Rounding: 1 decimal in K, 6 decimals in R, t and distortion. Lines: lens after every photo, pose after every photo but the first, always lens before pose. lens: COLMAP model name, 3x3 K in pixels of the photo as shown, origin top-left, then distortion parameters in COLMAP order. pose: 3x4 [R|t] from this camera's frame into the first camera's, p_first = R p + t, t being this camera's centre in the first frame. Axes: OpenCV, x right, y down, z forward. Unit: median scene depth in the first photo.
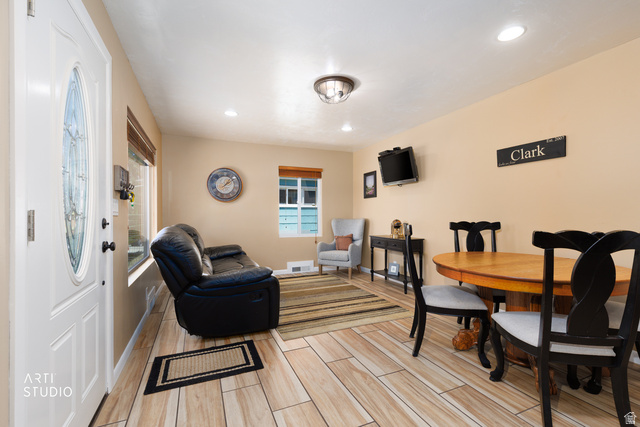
lens RADIAL K [[292.6, 0, 324.9], [0, 292.6, 214.5], [0, 0, 1]] dist [0.001540, 0.001209]
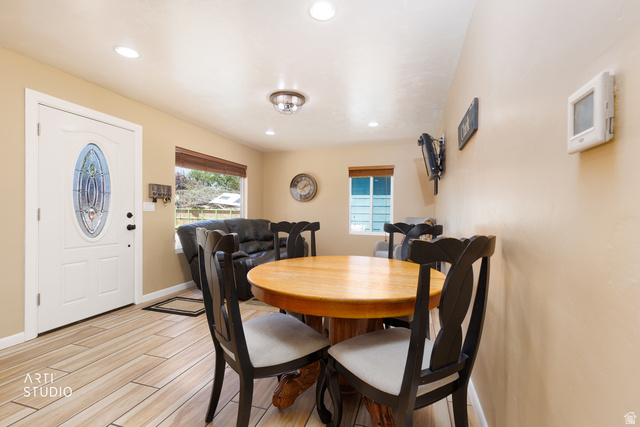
lens RADIAL K [[292.6, 0, 318.8], [0, 292.6, 214.6], [0, 0, 1]] dist [0.001540, 0.001209]
pose [[0.749565, 0.017330, -0.661704, 0.573618], [-0.011881, 0.999848, 0.012727, -0.005188], [0.661824, -0.001678, 0.749657, 0.148389]]
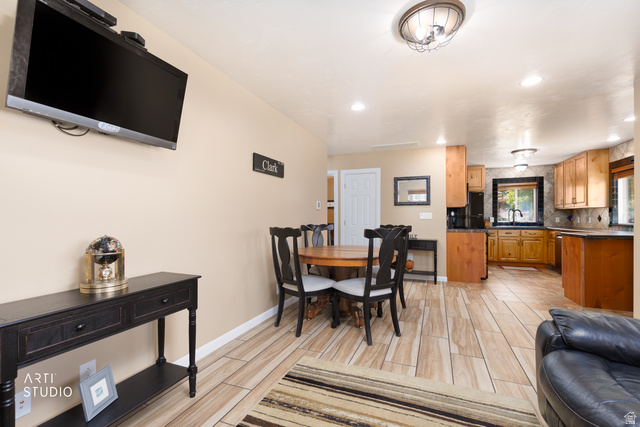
lens RADIAL K [[292.6, 0, 316.2], [0, 292.6, 217.7], [0, 0, 1]] dist [0.001540, 0.001209]
pose [[-0.698137, 0.004692, 0.715949, -0.165761], [0.002028, 0.999987, -0.004576, -0.001886], [-0.715962, -0.001743, -0.698138, 1.066266]]
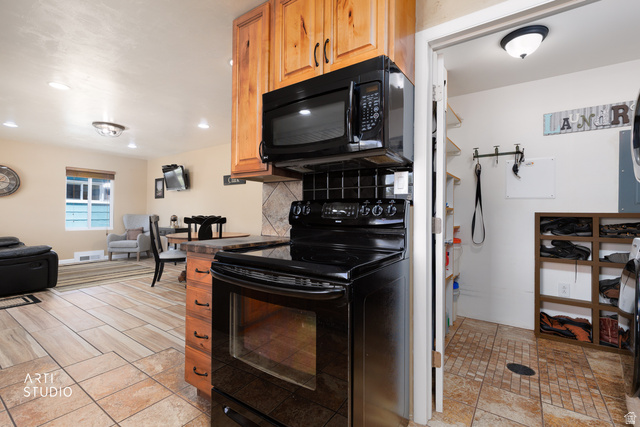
lens RADIAL K [[292.6, 0, 324.9], [0, 292.6, 211.1], [0, 0, 1]] dist [0.001540, 0.001209]
pose [[0.855463, 0.015531, 0.517630, 0.138369], [-0.011466, 0.999873, -0.011050, 0.005306], [-0.517736, 0.003518, 0.855533, -0.587827]]
